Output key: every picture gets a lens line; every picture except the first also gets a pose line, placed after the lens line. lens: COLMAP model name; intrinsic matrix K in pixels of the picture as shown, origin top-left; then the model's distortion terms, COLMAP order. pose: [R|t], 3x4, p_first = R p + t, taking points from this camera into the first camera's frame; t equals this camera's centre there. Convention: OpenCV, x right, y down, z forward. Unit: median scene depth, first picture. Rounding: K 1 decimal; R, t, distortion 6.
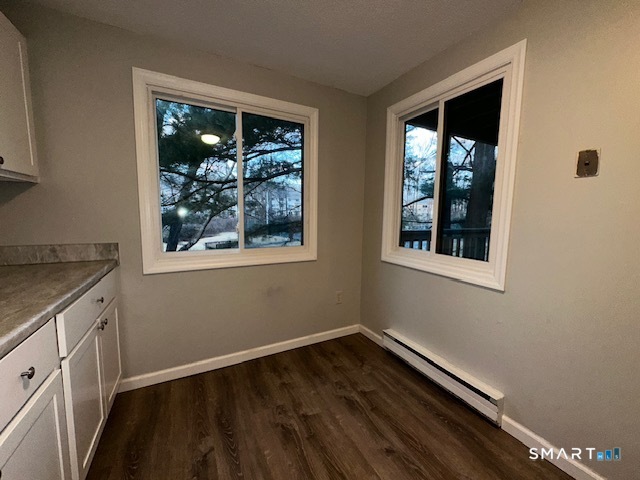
lens RADIAL K [[255.6, 0, 320.0], [0, 255.6, 240.0], [0, 0, 1]] dist [0.002279, 0.000082]
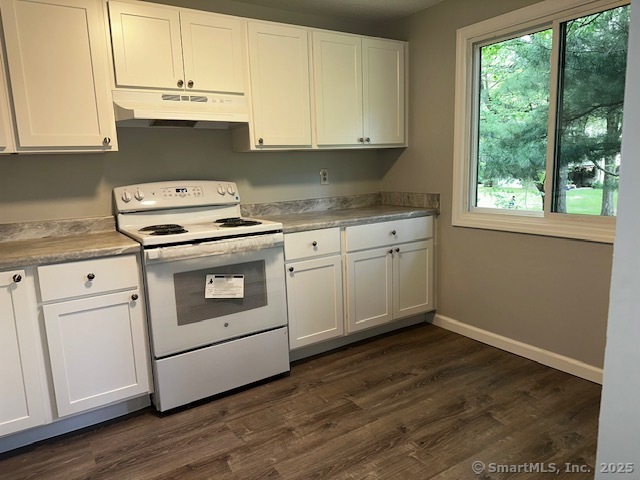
lens RADIAL K [[447.8, 0, 320.0], [0, 447.8, 240.0], [0, 0, 1]] dist [0.100801, -0.151048]
pose [[0.100441, 0.143042, -0.984607, 1.206981], [-0.068550, 0.988255, 0.136579, -0.025580], [0.992579, 0.053777, 0.109067, 0.266841]]
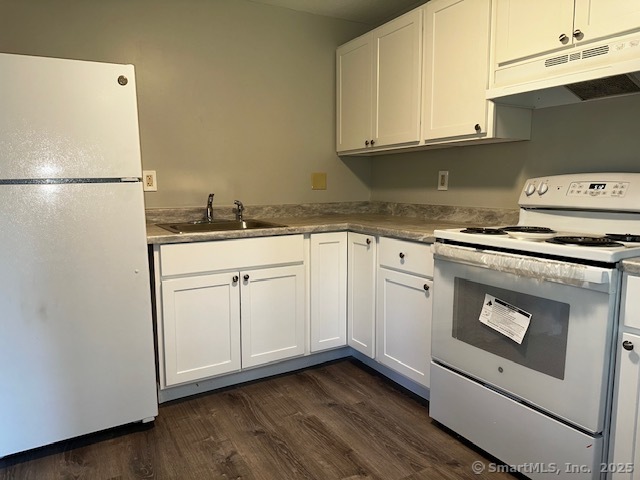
lens RADIAL K [[452.9, 0, 313.2], [0, 452.9, 239.6], [0, 0, 1]] dist [0.074596, -0.084537]
pose [[-0.999544, -0.002950, -0.030060, 0.220931], [-0.009786, 0.973162, 0.229912, -0.078689], [0.028575, 0.230102, -0.972747, 1.138379]]
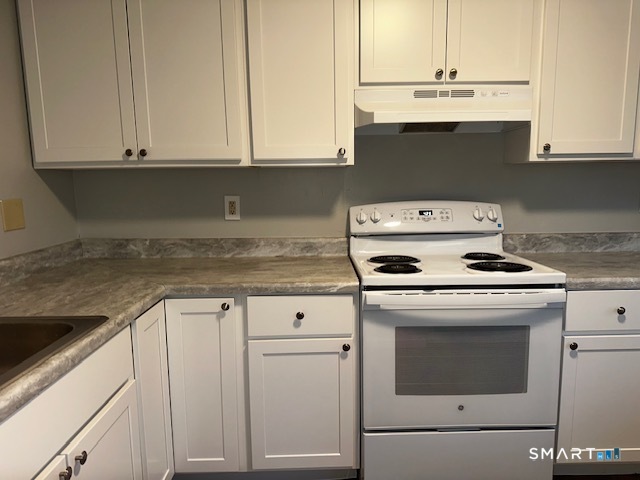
lens RADIAL K [[449.3, 0, 326.7], [0, 449.3, 250.5], [0, 0, 1]] dist [0.097145, -0.123827]
pose [[-0.452771, 0.127145, -0.882515, 0.783609], [-0.090199, 0.978172, 0.187202, -0.058025], [0.887053, 0.164362, -0.431419, 0.259190]]
